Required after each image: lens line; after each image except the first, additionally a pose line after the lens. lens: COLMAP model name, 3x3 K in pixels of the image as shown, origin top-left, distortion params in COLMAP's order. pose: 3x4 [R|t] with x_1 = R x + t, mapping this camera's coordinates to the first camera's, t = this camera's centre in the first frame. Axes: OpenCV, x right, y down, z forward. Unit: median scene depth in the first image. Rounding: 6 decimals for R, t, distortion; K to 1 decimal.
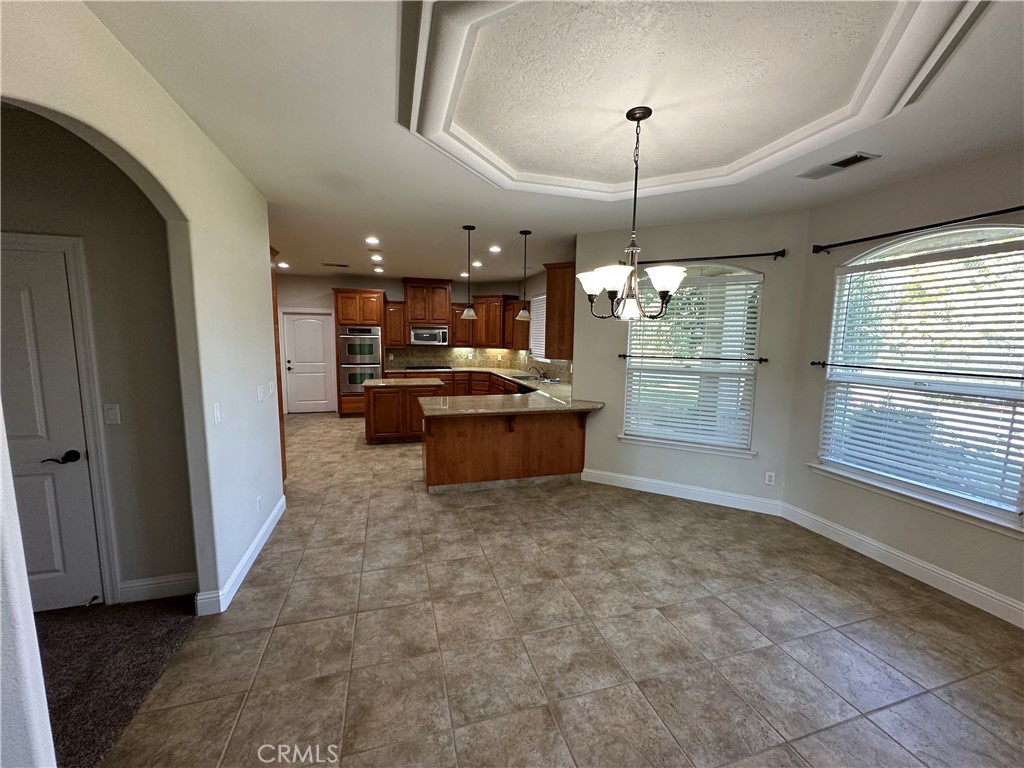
lens RADIAL K [[409.7, 0, 511.9], [0, 409.7, 384.9], [0, 0, 1]] dist [-0.002683, 0.000678]
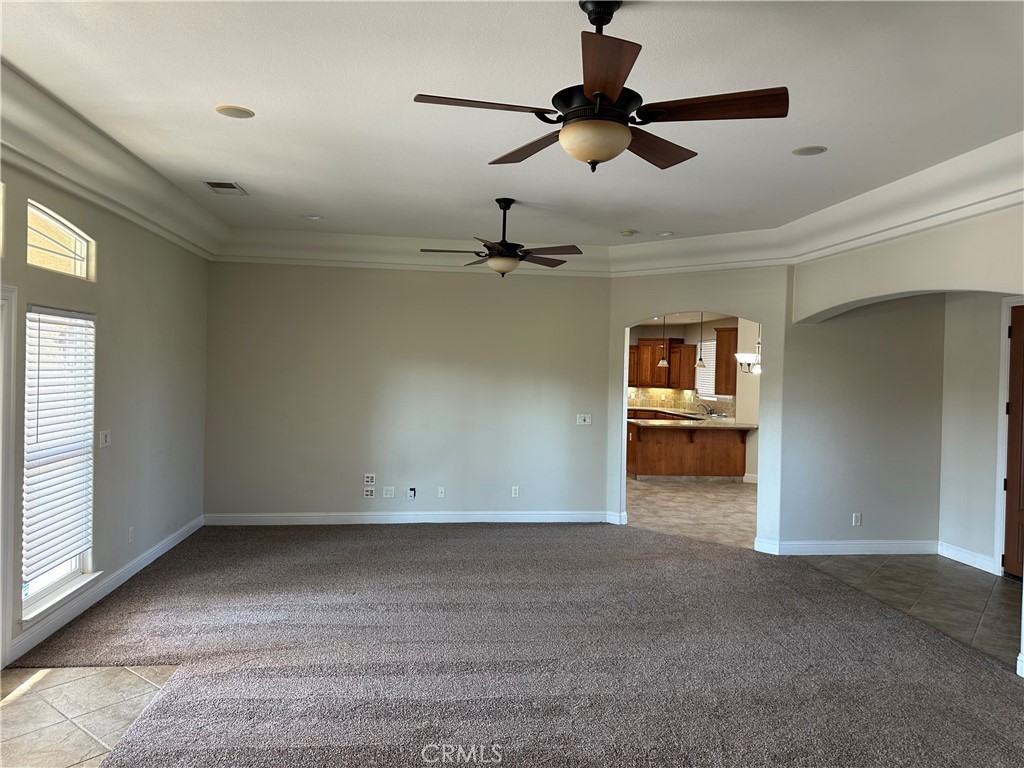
lens RADIAL K [[722.5, 0, 512.0], [0, 722.5, 384.0], [0, 0, 1]] dist [0.151043, -0.000966]
pose [[0.986443, 0.010305, -0.163783, -0.204214], [-0.026729, 0.994789, -0.098392, 0.172648], [0.161915, 0.101436, 0.981577, -1.640524]]
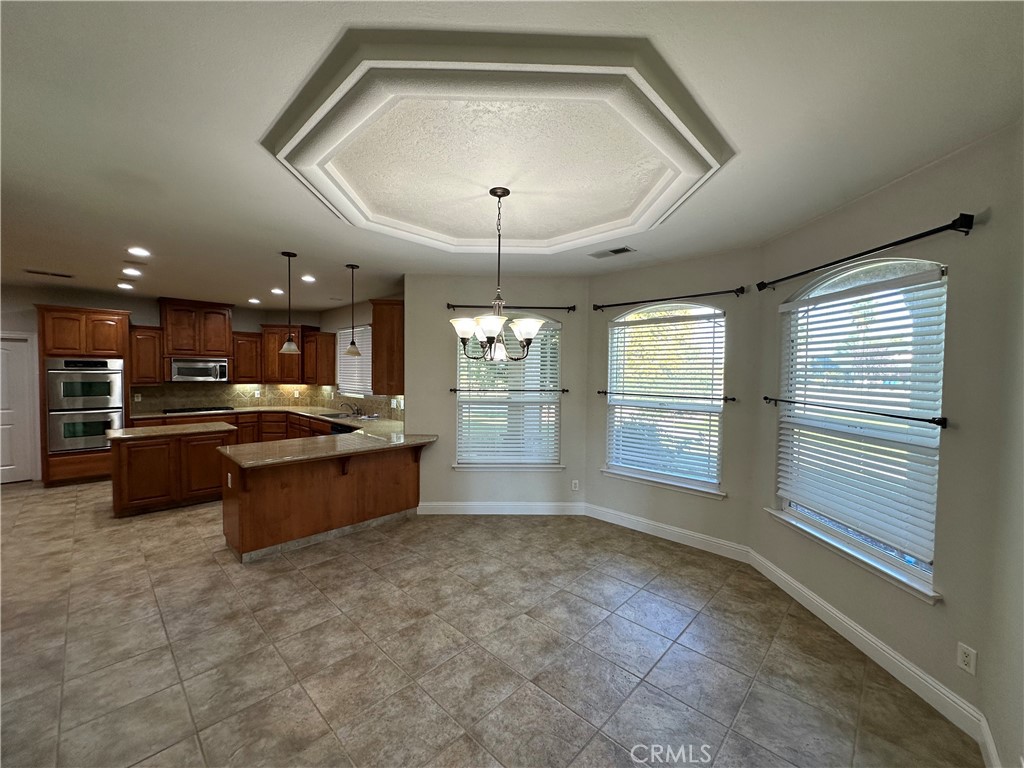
lens RADIAL K [[409.7, 0, 511.9], [0, 409.7, 384.9], [0, 0, 1]] dist [-0.002683, 0.000678]
pose [[0.869605, -0.020992, 0.493302, -0.119671], [0.058981, 0.996358, -0.061575, -0.008432], [-0.490213, 0.082642, 0.867676, -0.009061]]
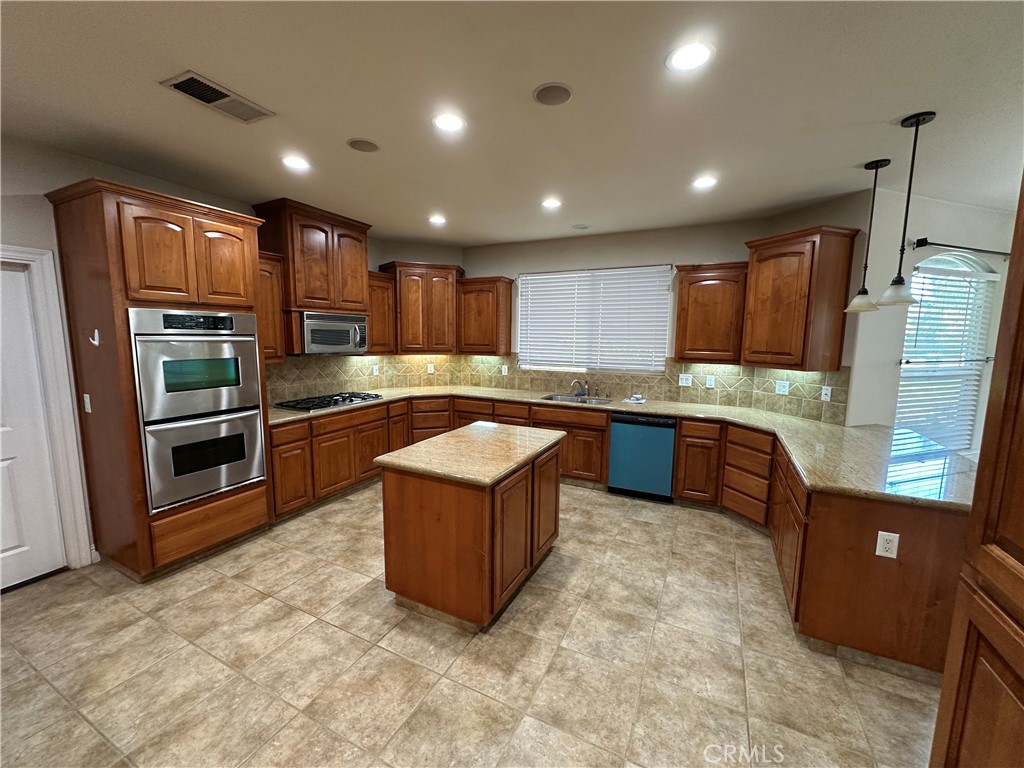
lens RADIAL K [[409.7, 0, 511.9], [0, 409.7, 384.9], [0, 0, 1]] dist [-0.002683, 0.000678]
pose [[0.680824, -0.098038, 0.725857, -0.764027], [0.085848, 0.994852, 0.053849, -0.125991], [-0.727399, 0.025652, 0.685735, 0.952734]]
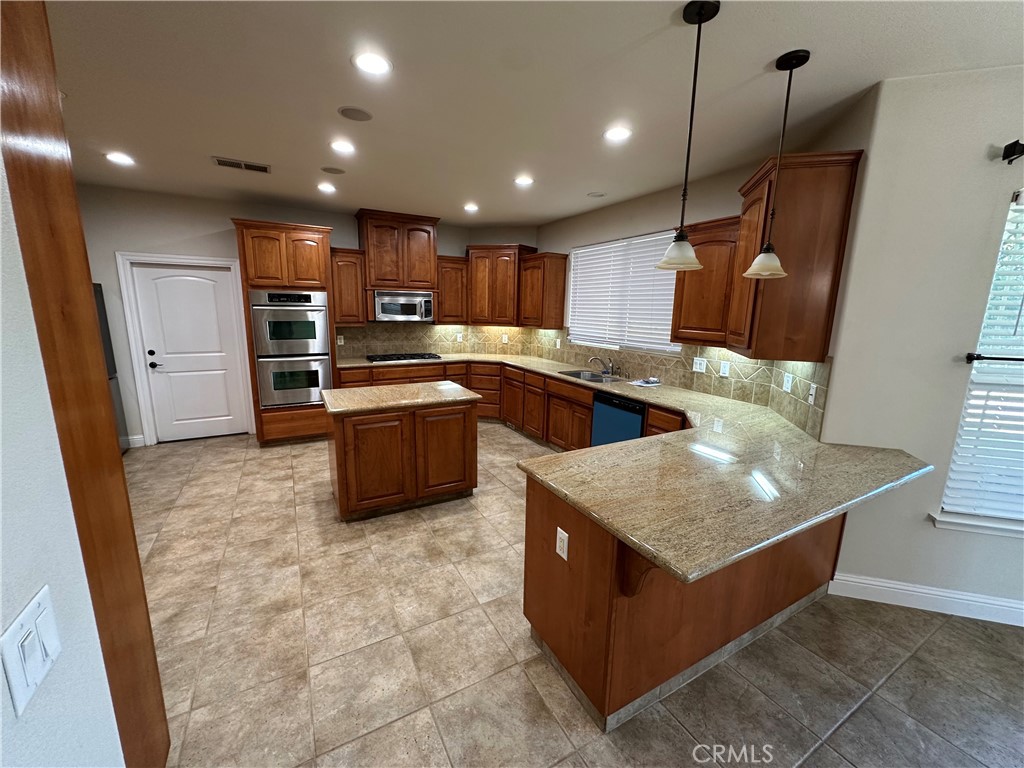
lens RADIAL K [[409.7, 0, 511.9], [0, 409.7, 384.9], [0, 0, 1]] dist [-0.002683, 0.000678]
pose [[0.976132, -0.036538, 0.214083, -0.329192], [0.020567, 0.996868, 0.076362, -0.081206], [-0.216203, -0.070137, 0.973826, 0.615959]]
